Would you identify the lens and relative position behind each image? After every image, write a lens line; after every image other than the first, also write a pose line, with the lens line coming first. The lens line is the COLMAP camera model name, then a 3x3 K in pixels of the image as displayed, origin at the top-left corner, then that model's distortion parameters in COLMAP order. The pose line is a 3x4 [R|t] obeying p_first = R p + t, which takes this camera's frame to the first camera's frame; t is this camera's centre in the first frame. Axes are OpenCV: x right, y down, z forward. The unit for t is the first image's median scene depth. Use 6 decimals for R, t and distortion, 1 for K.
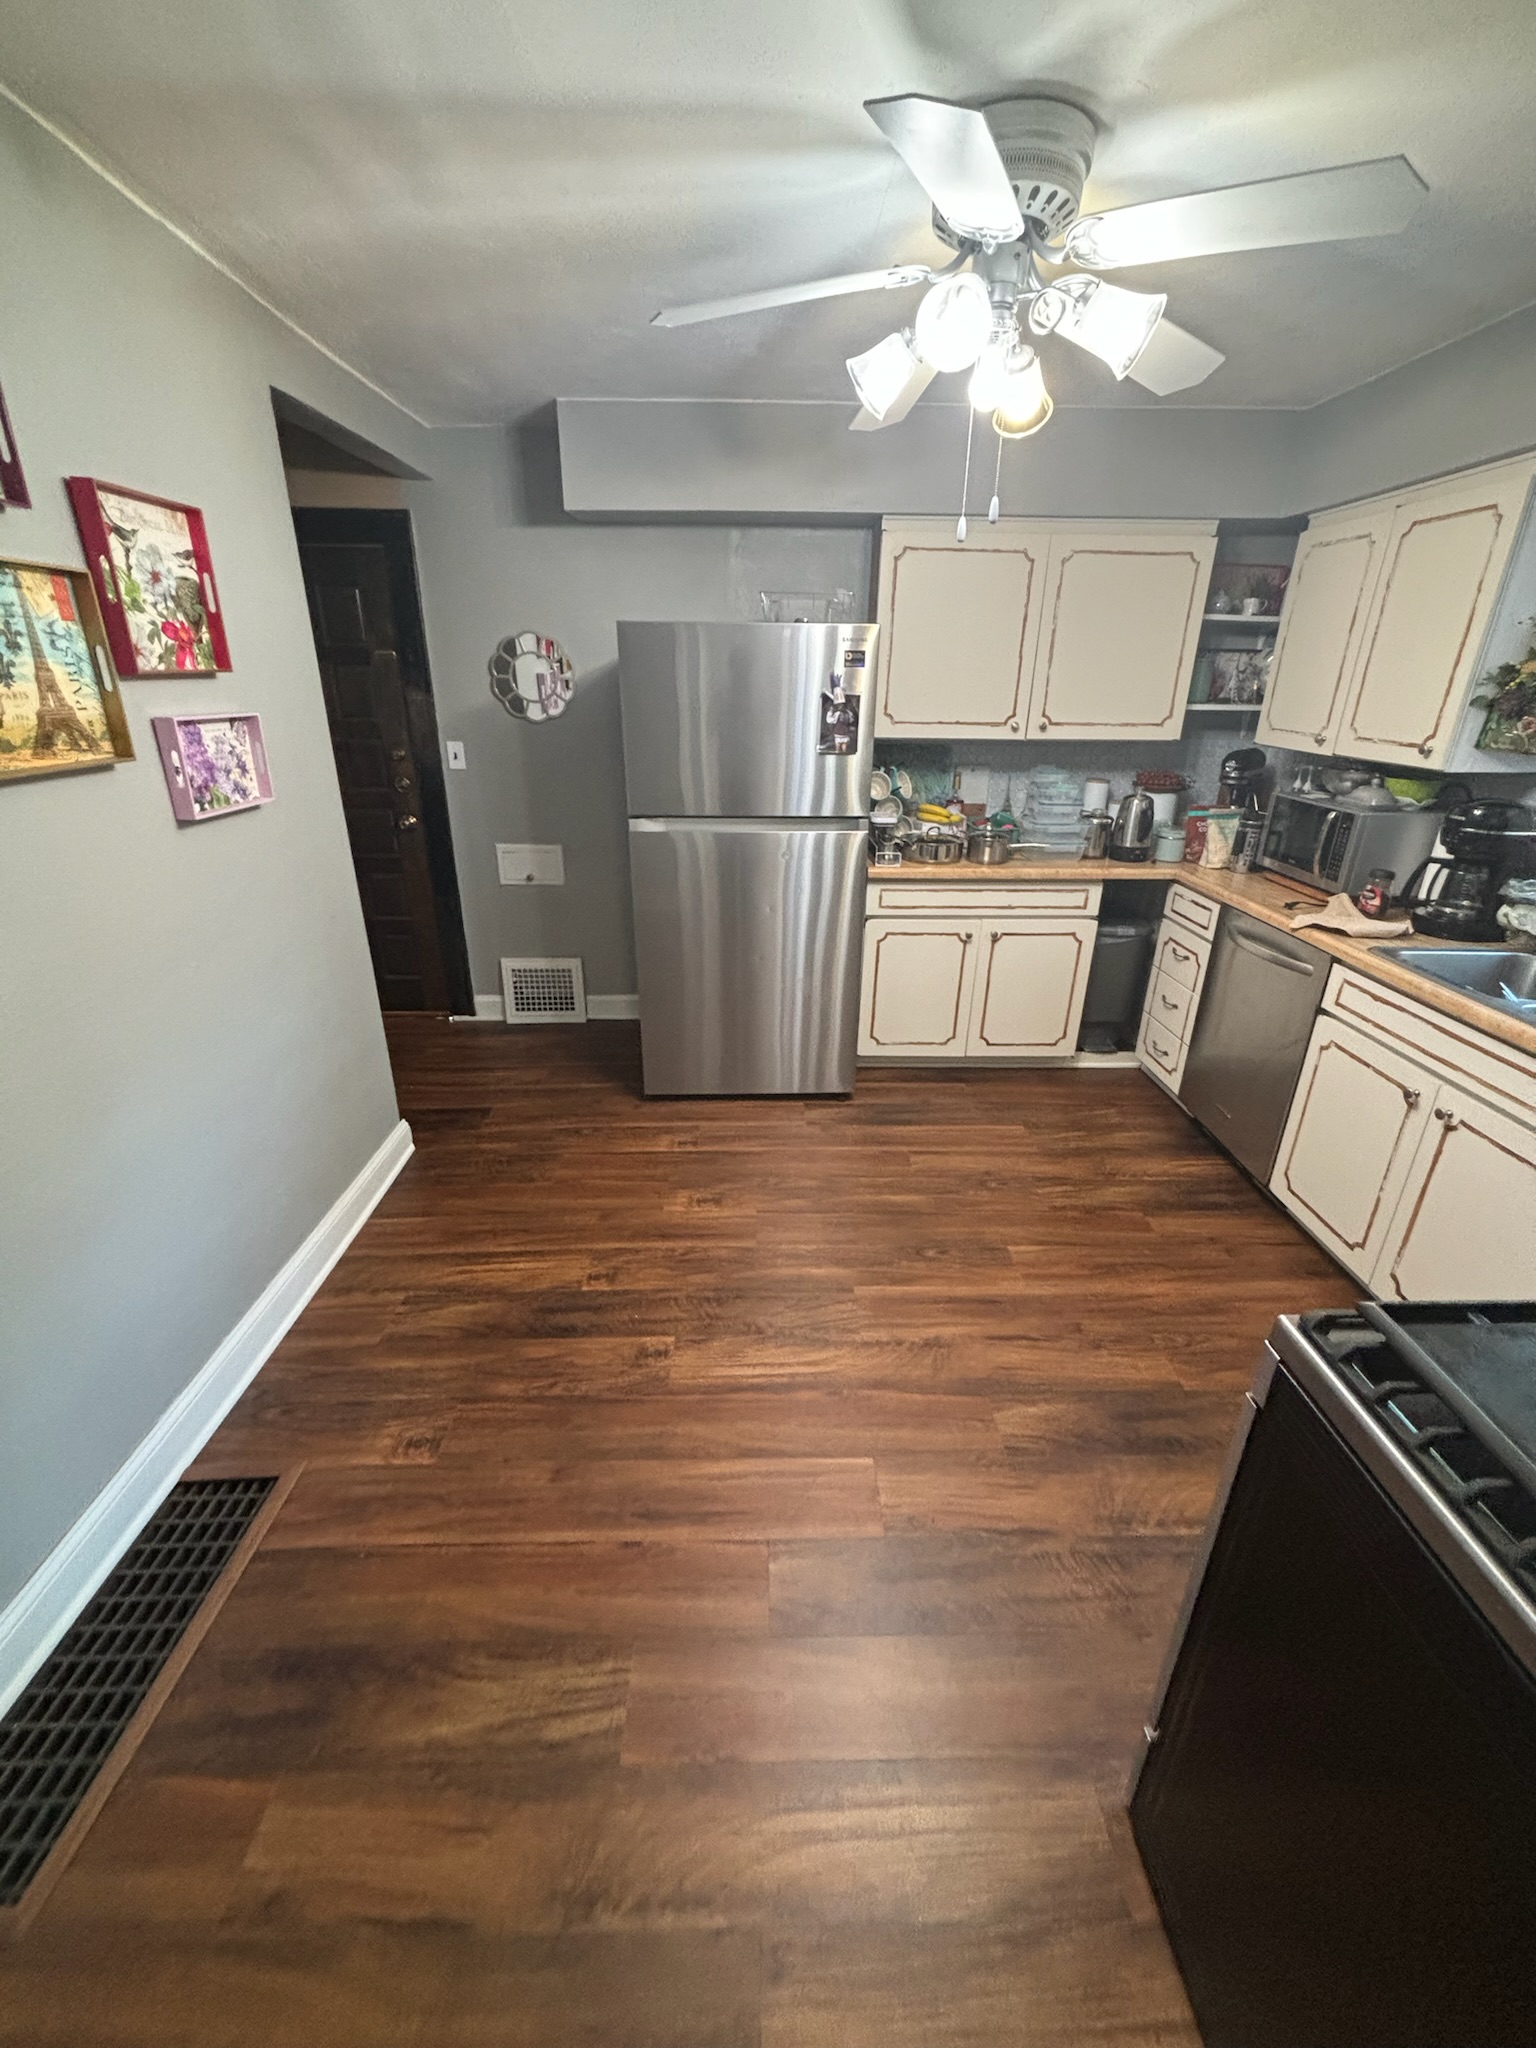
lens RADIAL K [[830.5, 0, 769.2], [0, 830.5, 1016.0], [0, 0, 1]] dist [0.002016, 0.000058]
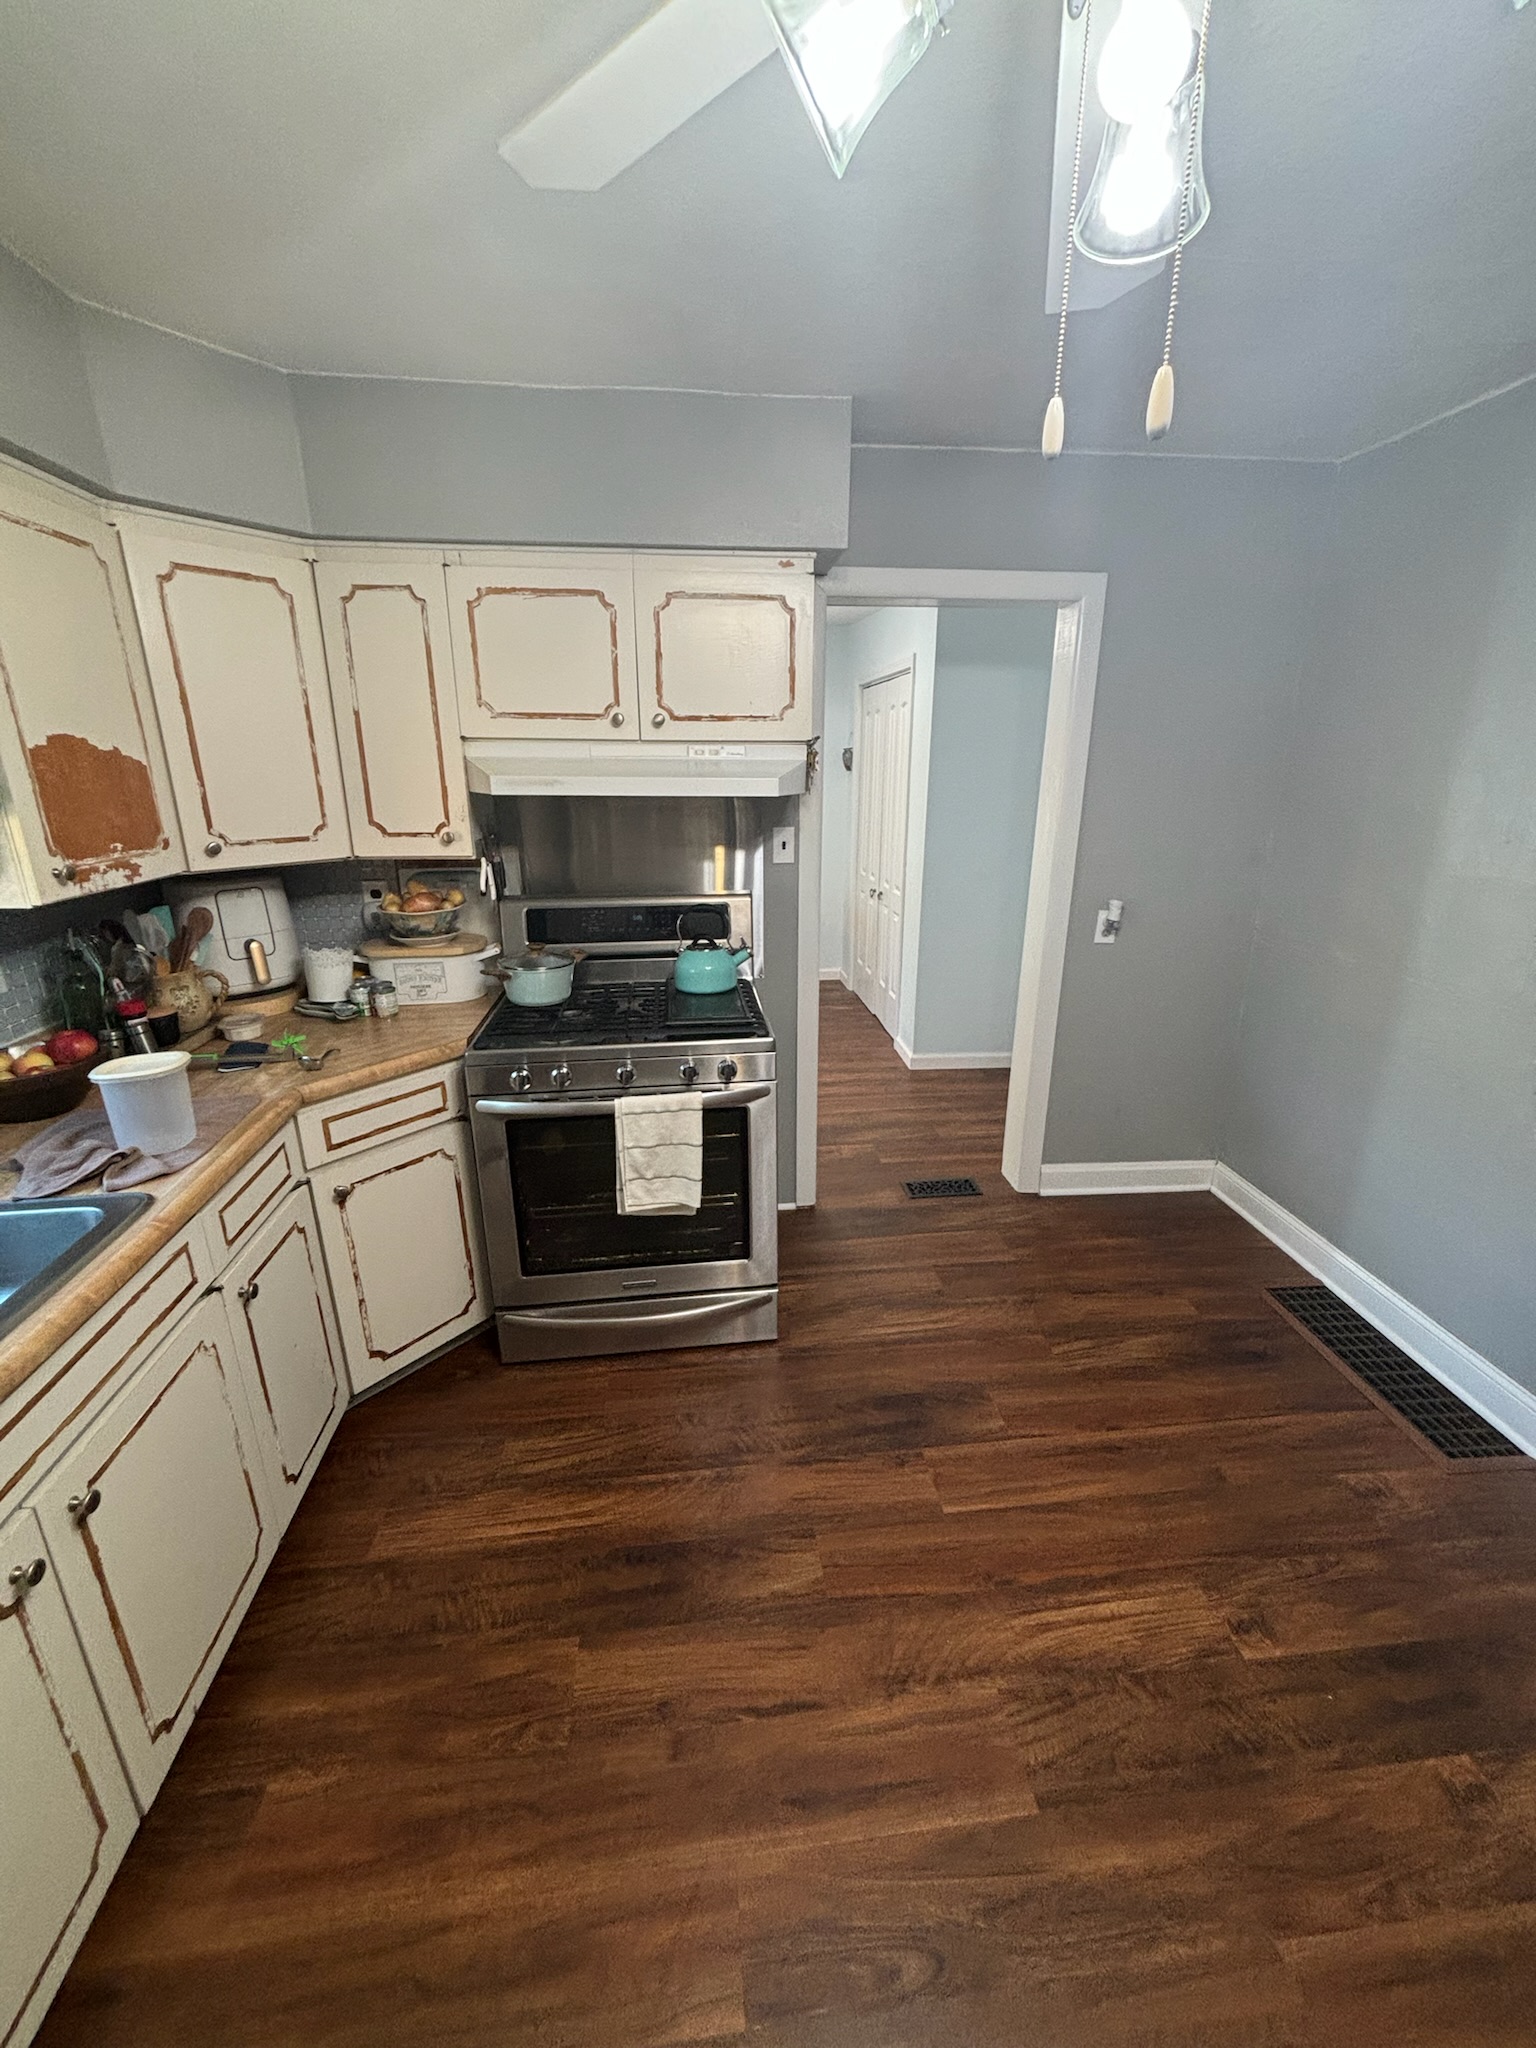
lens RADIAL K [[830.5, 0, 770.6], [0, 830.5, 1026.2], [0, 0, 1]] dist [0.002016, 0.000058]
pose [[-0.995256, 0.016284, -0.095921, 0.361708], [-0.049159, 0.766622, 0.640214, -0.485303], [0.083960, 0.641892, -0.762185, 1.171813]]
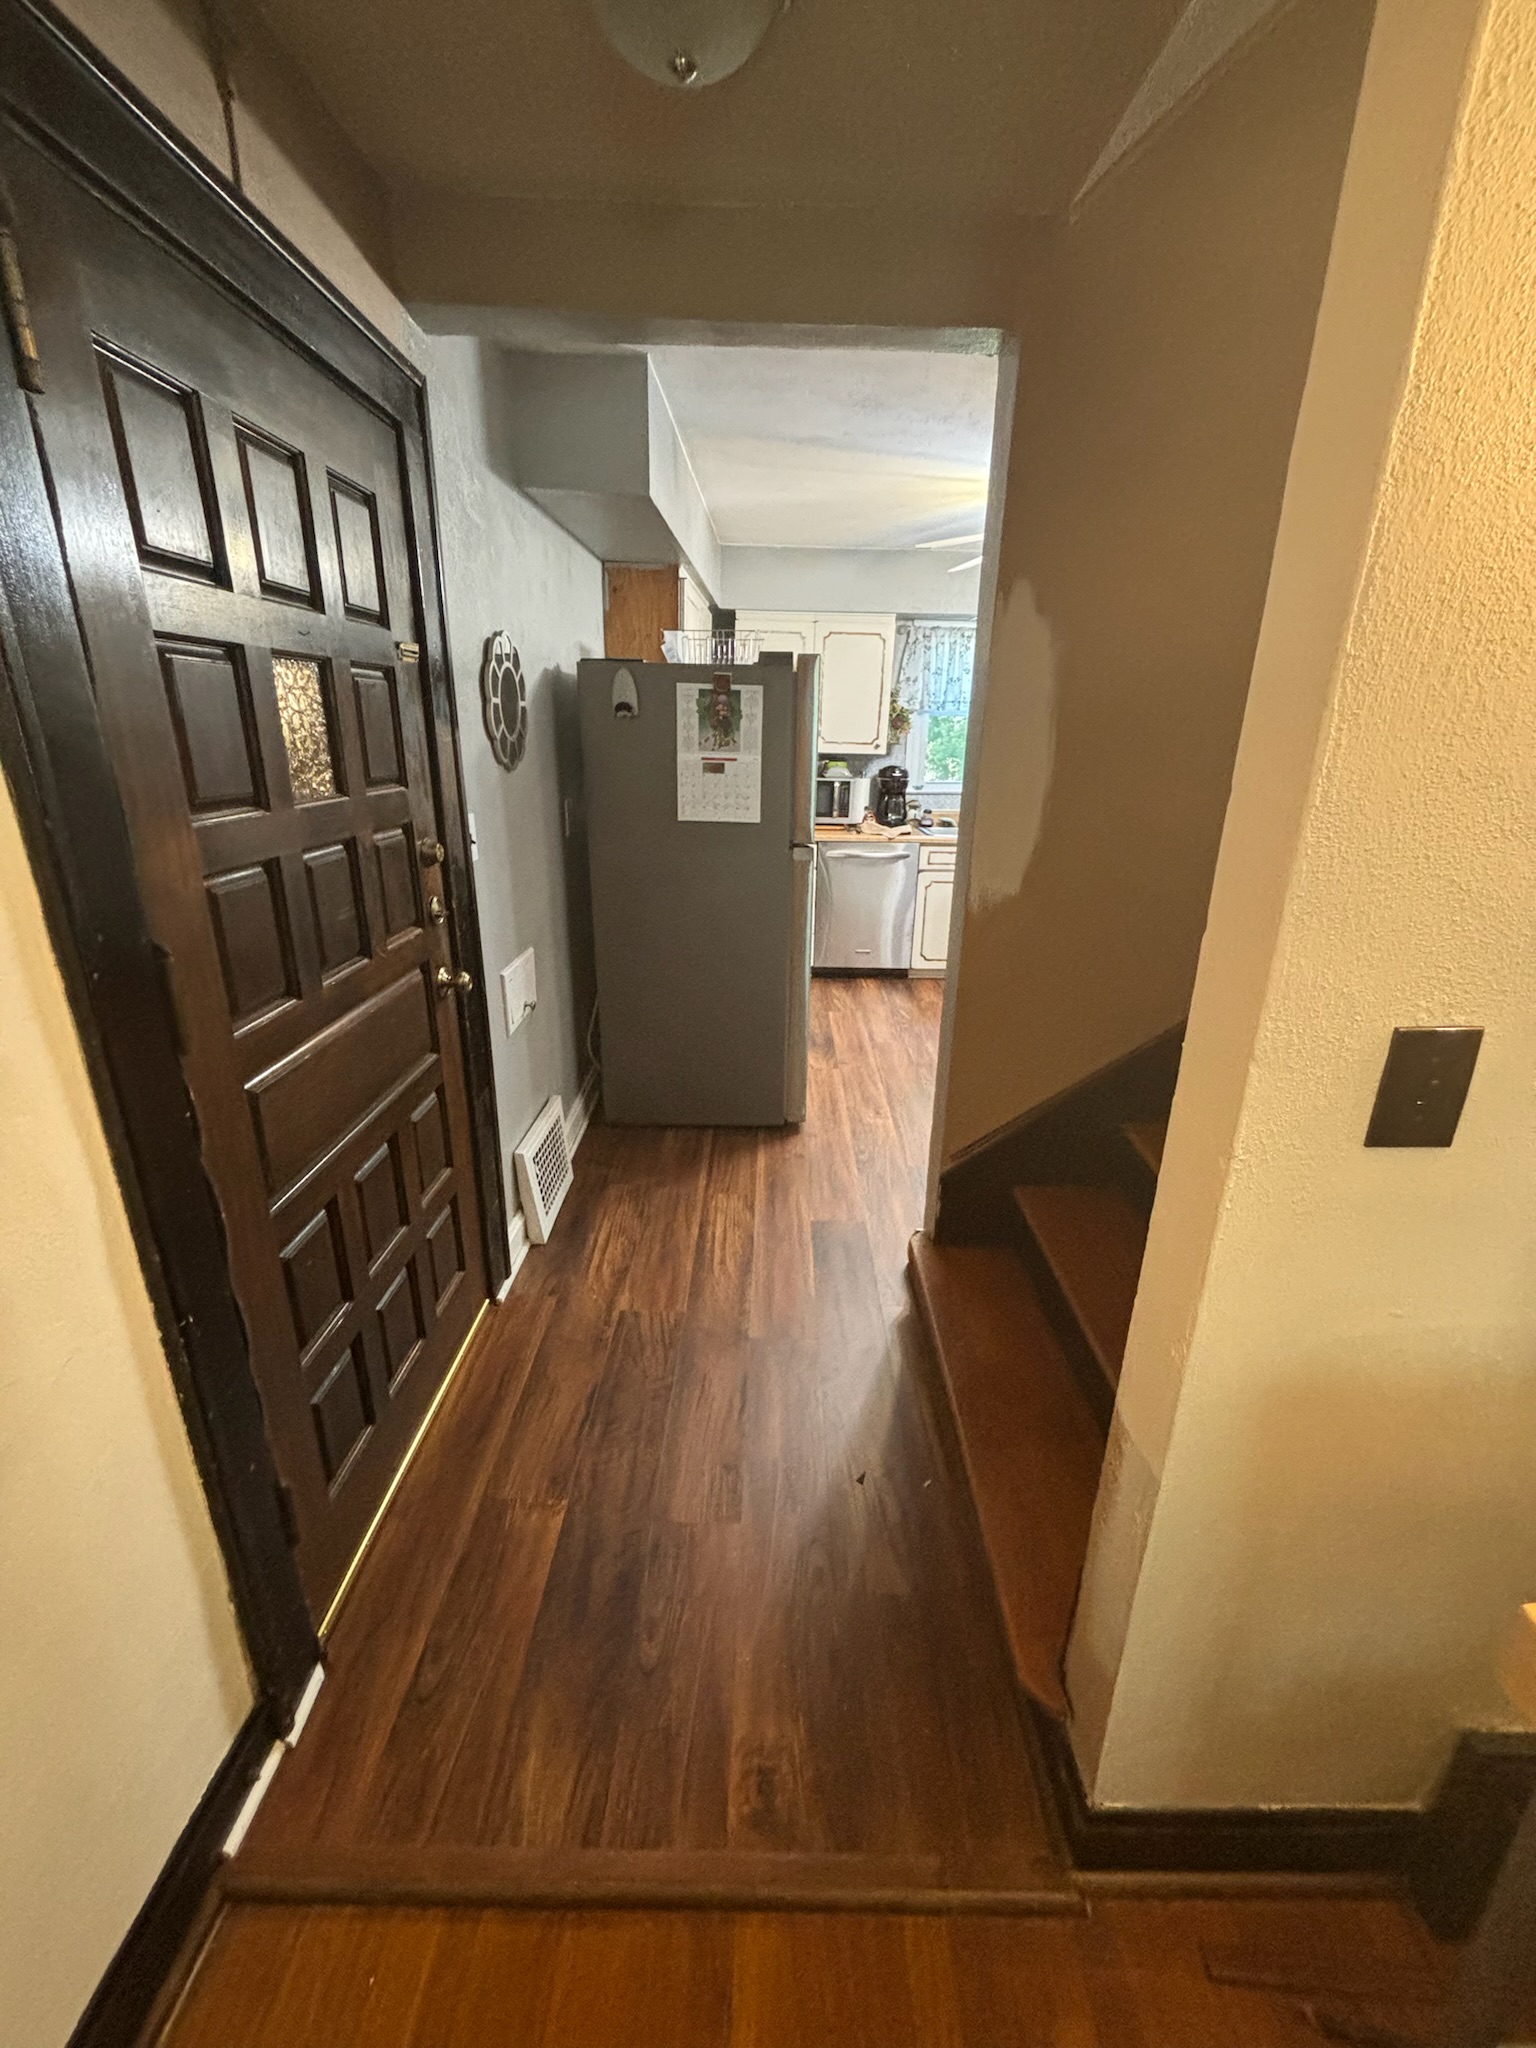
lens RADIAL K [[830.5, 0, 770.8], [0, 830.5, 1019.2], [0, 0, 1]] dist [0.002016, 0.000058]
pose [[0.016187, -0.337483, 0.941192, -1.606025], [0.359747, 0.880243, 0.309442, -0.514314], [-0.932909, 0.333583, 0.135657, 1.333514]]
